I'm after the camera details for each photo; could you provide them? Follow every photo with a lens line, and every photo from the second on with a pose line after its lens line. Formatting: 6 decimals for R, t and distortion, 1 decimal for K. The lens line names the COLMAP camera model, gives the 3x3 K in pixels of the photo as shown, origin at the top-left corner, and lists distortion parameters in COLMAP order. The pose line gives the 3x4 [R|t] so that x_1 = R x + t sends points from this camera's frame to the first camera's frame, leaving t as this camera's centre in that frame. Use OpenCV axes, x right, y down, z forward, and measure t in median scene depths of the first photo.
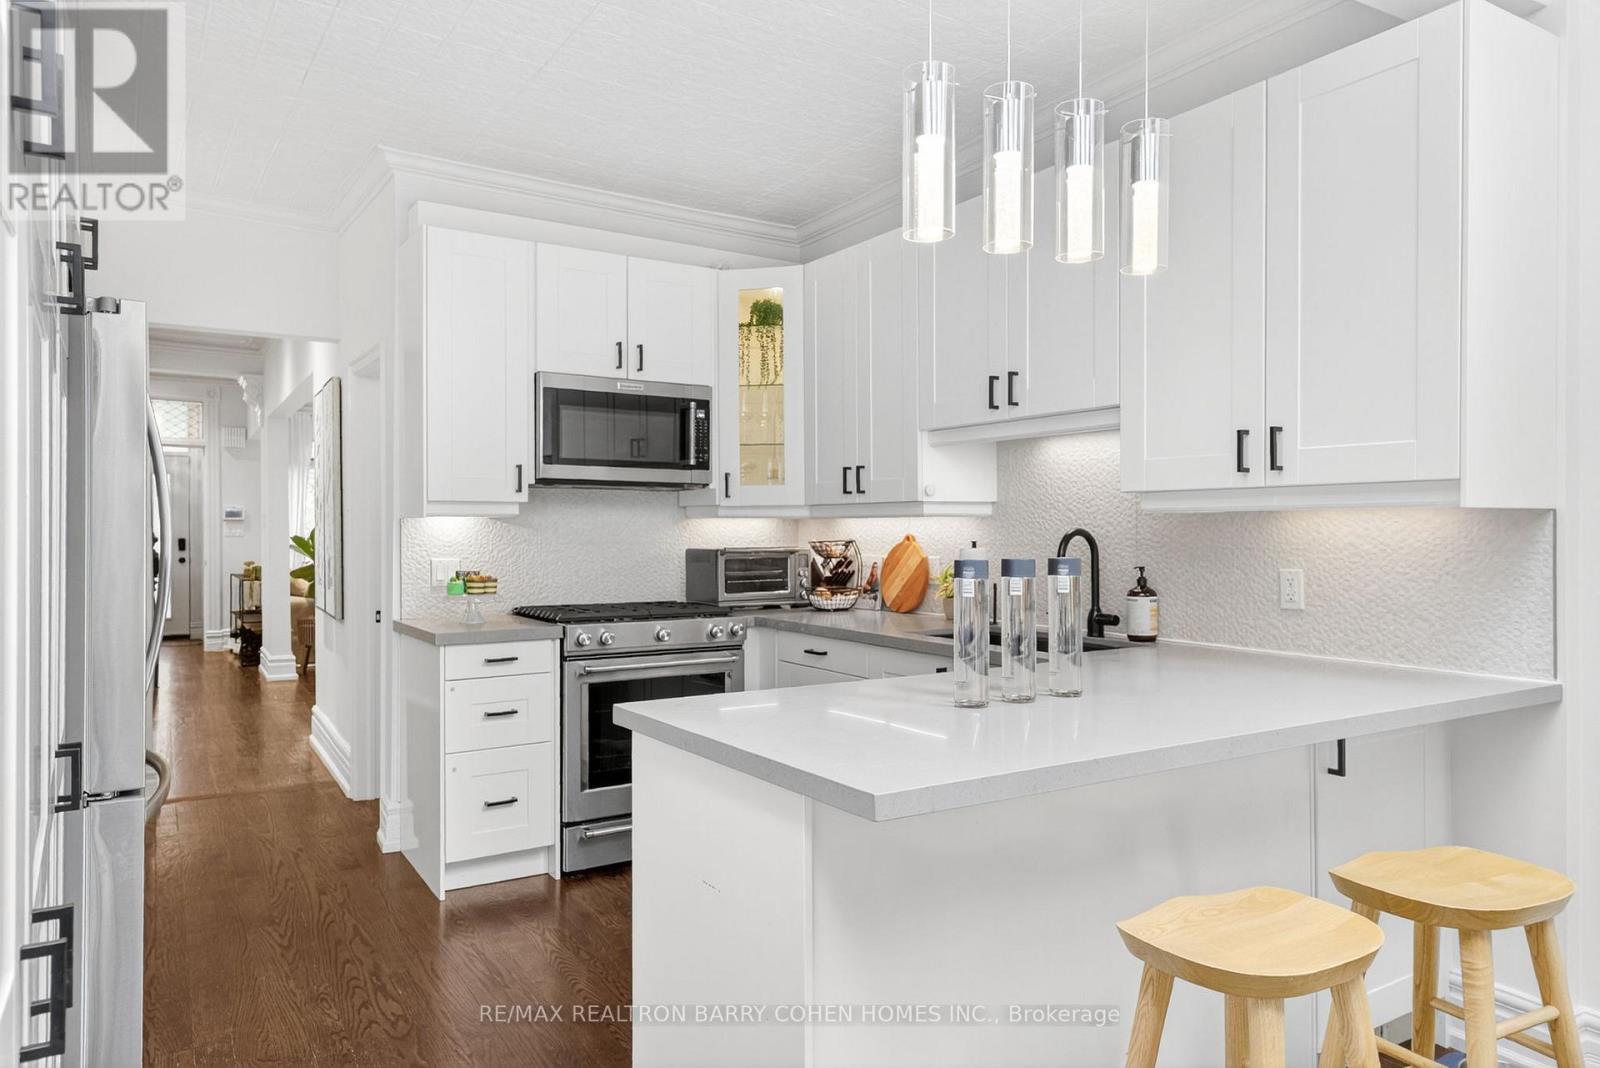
lens RADIAL K [[1058.1, 0, 800.0], [0, 1058.1, 534.0], [0, 0, 1]] dist [0.025974, -0.000009]
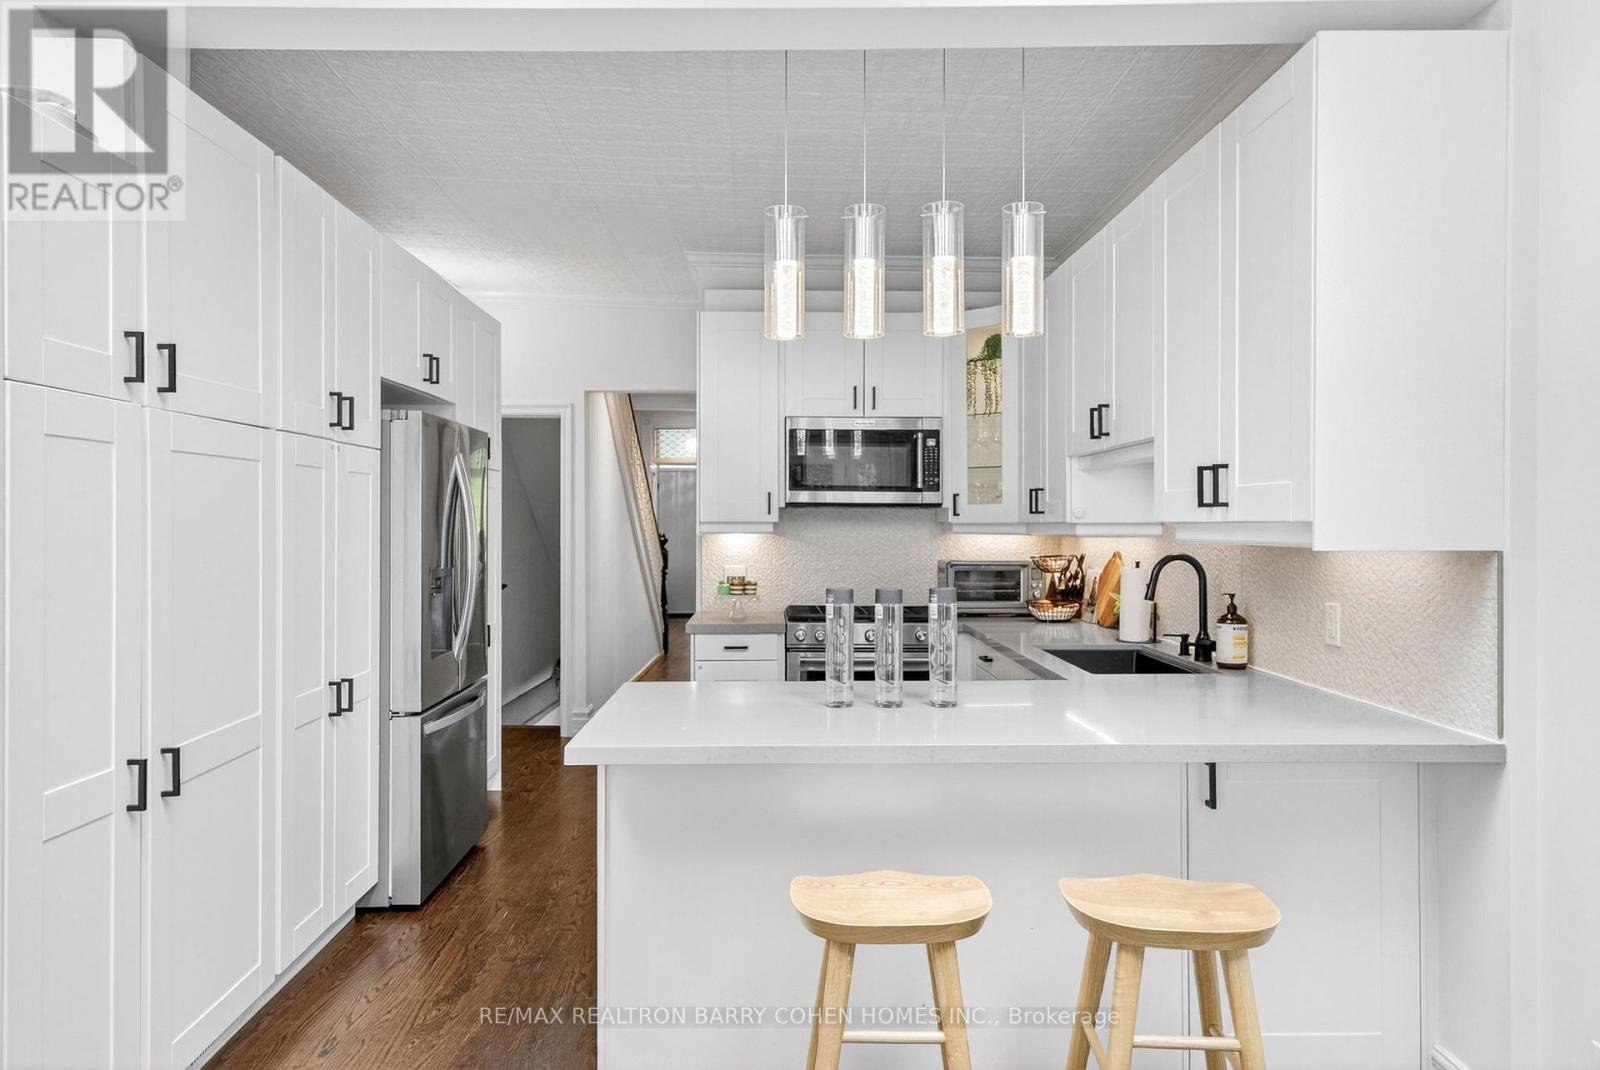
lens RADIAL K [[1055.1, 0, 800.6], [0, 1055.1, 526.1], [0, 0, 1]] dist [-0.001426, -0.000405]
pose [[0.855860, 0.003698, -0.517195, 0.406421], [-0.003858, 0.999992, 0.000766, -0.026336], [0.517194, 0.001340, 0.855867, -0.043126]]
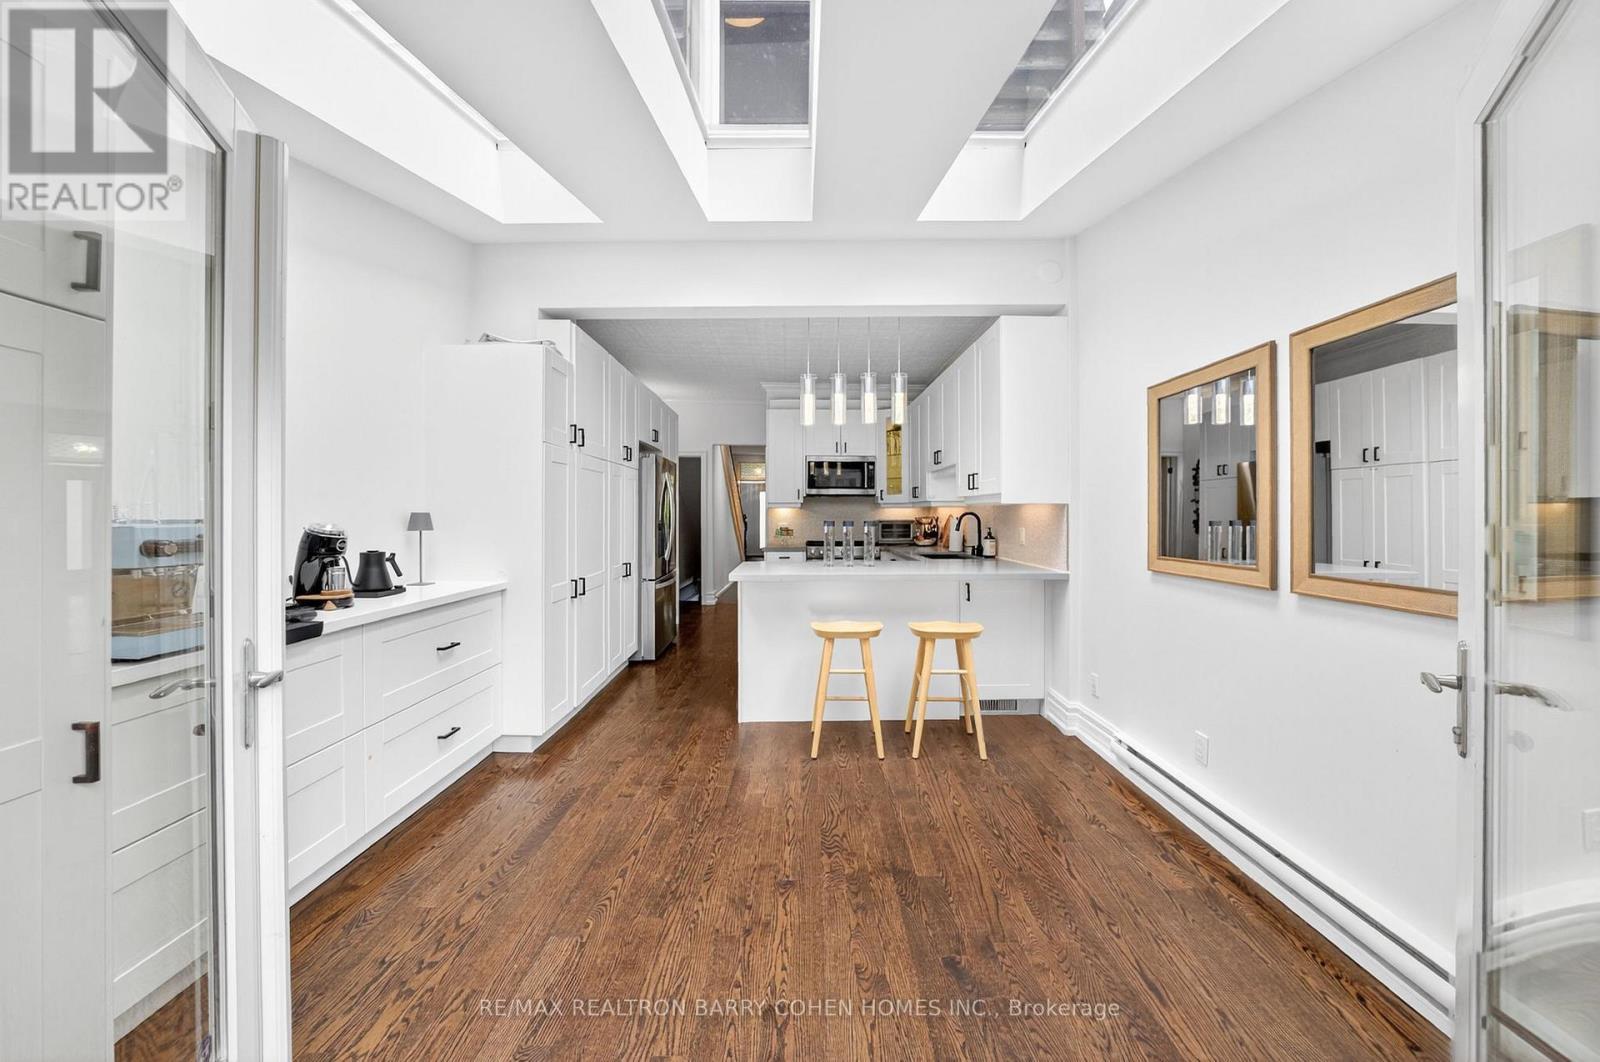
lens RADIAL K [[572.7, 0, 799.2], [0, 572.7, 514.4], [0, 0, 1]] dist [-0.047784, -0.000074]
pose [[0.845908, 0.000405, -0.533328, 0.542322], [-0.003070, 0.999987, -0.004111, 0.006907], [0.533320, 0.005115, 0.845898, -0.281781]]
